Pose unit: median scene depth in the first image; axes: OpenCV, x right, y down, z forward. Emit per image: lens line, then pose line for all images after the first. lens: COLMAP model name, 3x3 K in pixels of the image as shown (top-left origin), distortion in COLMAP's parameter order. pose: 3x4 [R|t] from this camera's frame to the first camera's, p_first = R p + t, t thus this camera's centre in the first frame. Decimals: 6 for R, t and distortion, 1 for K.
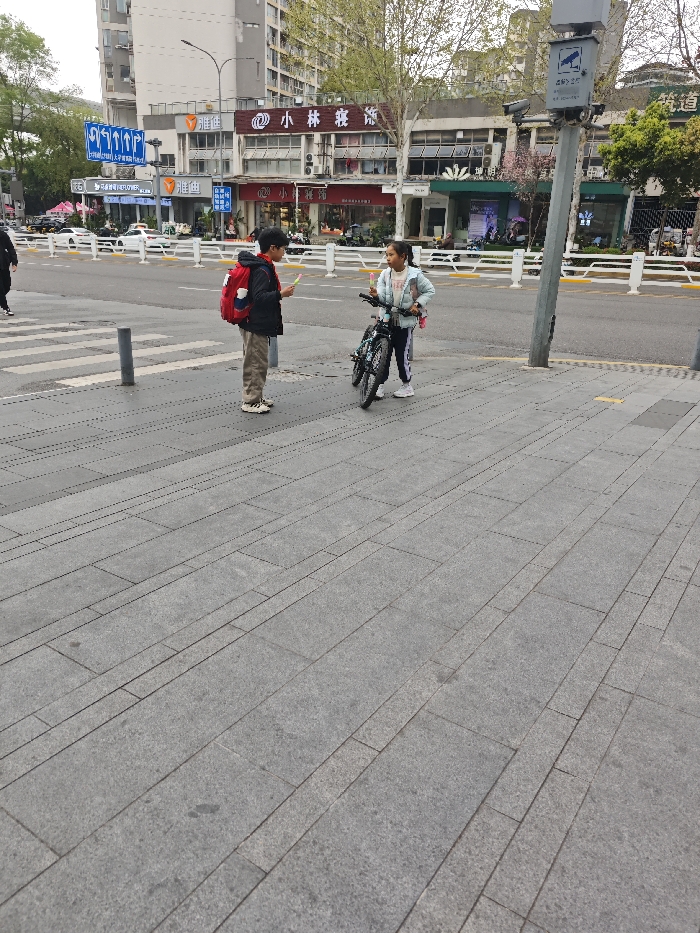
lens RADIAL K [[663.7, 0, 350.0], [0, 663.7, 466.3], [0, 0, 1]] dist [0.008662, 0.003783]
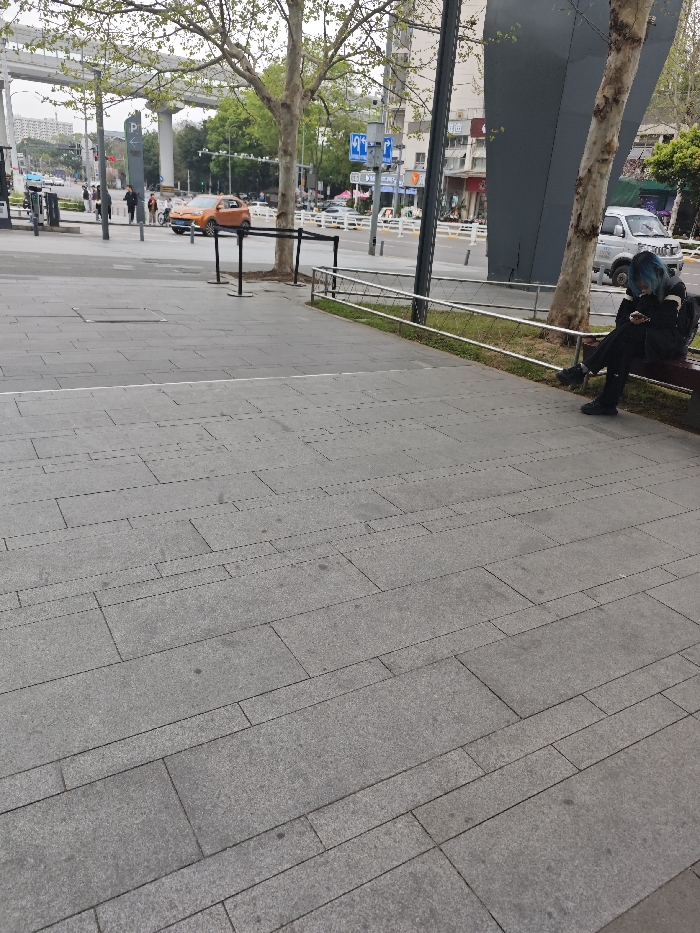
lens RADIAL K [[663.7, 0, 350.2], [0, 663.7, 467.0], [0, 0, 1]] dist [0.008662, 0.003783]
pose [[0.917094, 0.170248, -0.360492, 0.173263], [-0.165349, 0.985224, 0.044640, 0.088667], [0.362766, 0.018668, 0.931693, -0.226916]]
